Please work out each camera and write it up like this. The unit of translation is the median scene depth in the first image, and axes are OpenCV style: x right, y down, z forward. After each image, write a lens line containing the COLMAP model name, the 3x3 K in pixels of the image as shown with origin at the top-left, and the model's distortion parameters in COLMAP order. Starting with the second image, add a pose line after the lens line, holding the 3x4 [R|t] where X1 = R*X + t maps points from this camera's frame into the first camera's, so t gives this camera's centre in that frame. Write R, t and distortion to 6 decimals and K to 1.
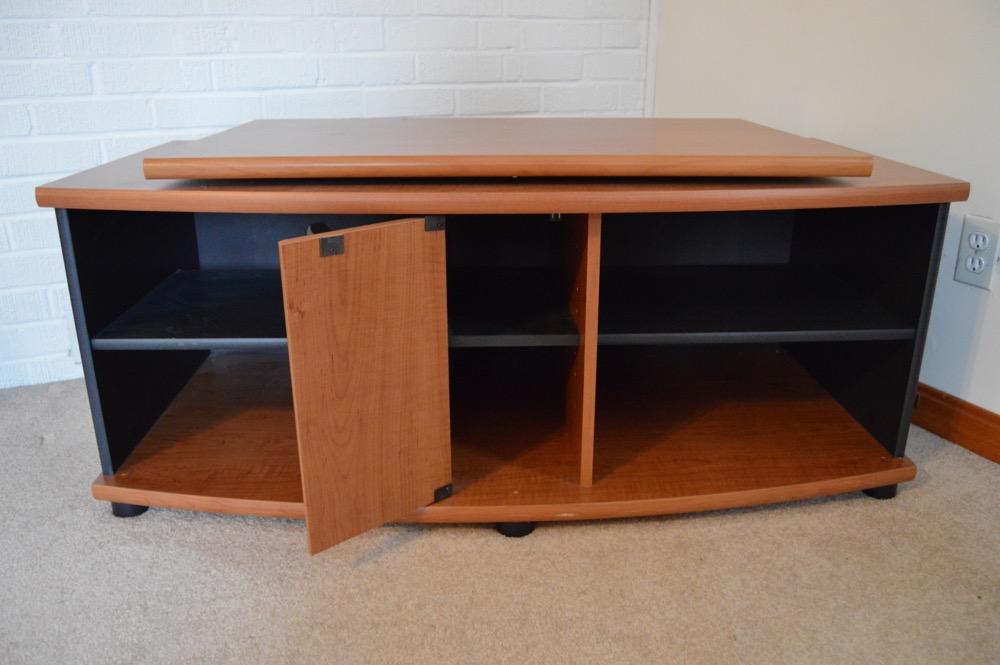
lens RADIAL K [[817.0, 0, 506.1], [0, 817.0, 335.3], [0, 0, 1]] dist [-0.099910, 0.044242]
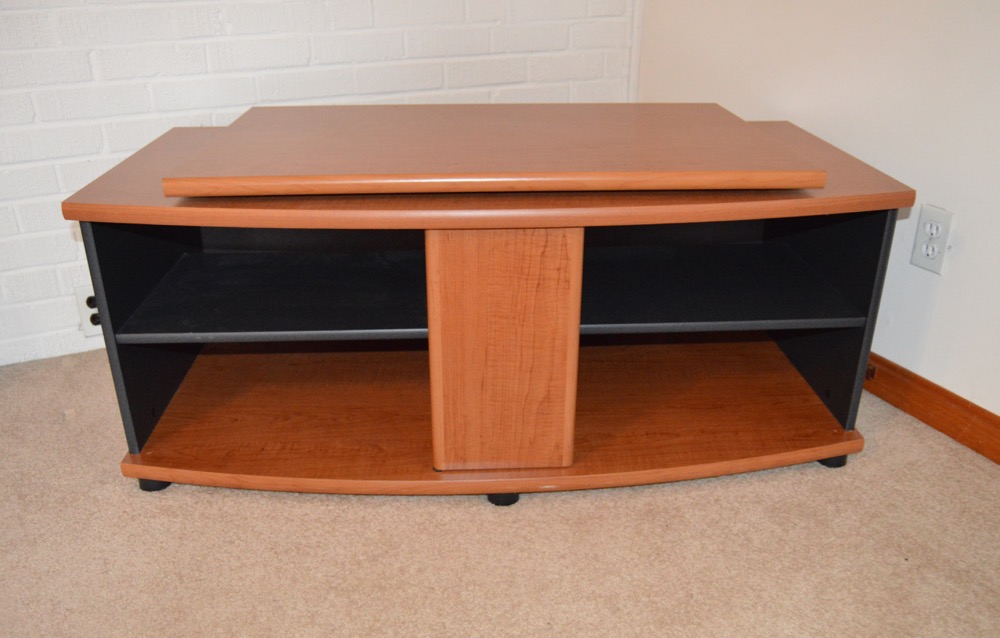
lens RADIAL K [[843.6, 0, 512.9], [0, 843.6, 340.9], [0, 0, 1]] dist [-0.099515, 0.044417]
pose [[0.999795, -0.005974, 0.019347, 0.003266], [0.004046, 0.995159, 0.098196, -0.090945], [-0.019840, -0.098098, 0.994979, -0.133546]]
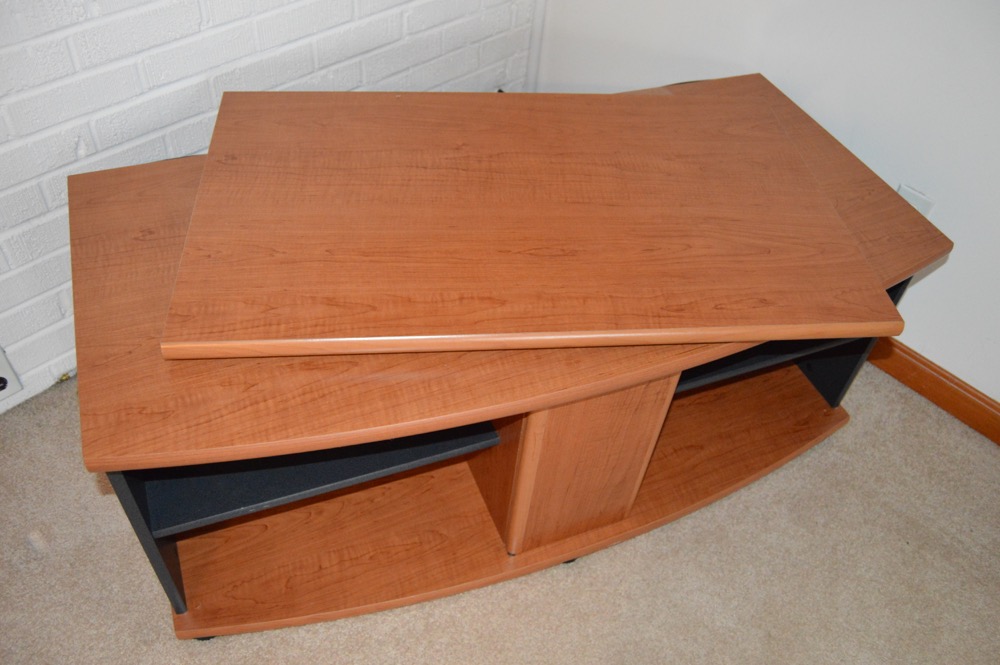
lens RADIAL K [[817.0, 0, 506.1], [0, 817.0, 335.3], [0, 0, 1]] dist [-0.099910, 0.044242]
pose [[0.940077, -0.191017, 0.282433, -0.337258], [0.040269, 0.884742, 0.464338, -0.576712], [-0.338577, -0.425140, 0.839417, 0.182592]]
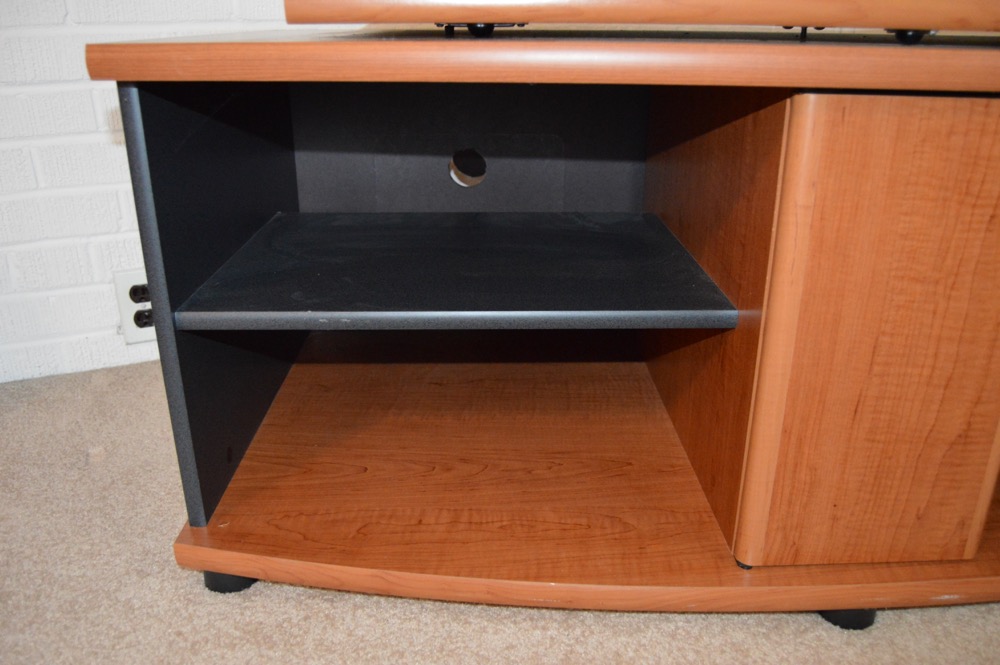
lens RADIAL K [[817.0, 0, 506.1], [0, 817.0, 335.3], [0, 0, 1]] dist [-0.099910, 0.044242]
pose [[0.999676, 0.004772, -0.025015, -0.240412], [-0.003912, 0.999403, 0.034324, 0.000401], [0.025164, -0.034215, 0.999098, 0.376353]]
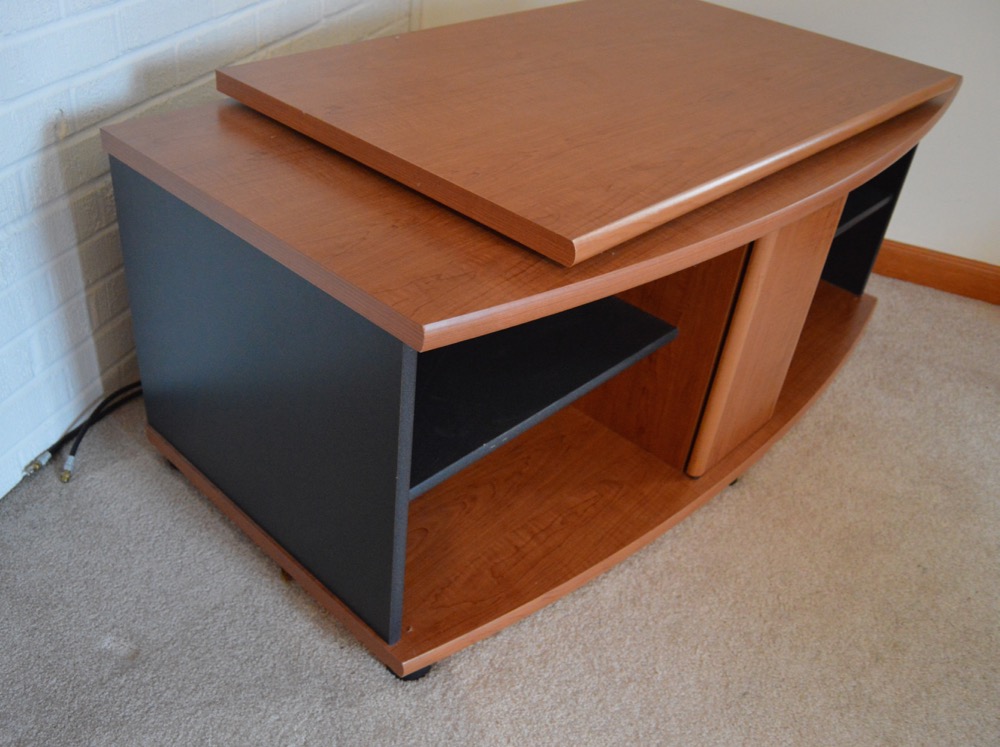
lens RADIAL K [[917.8, 0, 457.3], [0, 917.8, 372.5], [0, 0, 1]] dist [-0.076787, 0.007036]
pose [[0.736345, -0.351383, 0.578209, -0.865321], [0.159181, 0.920553, 0.356713, -0.351846], [-0.657615, -0.170624, 0.733778, 0.386817]]
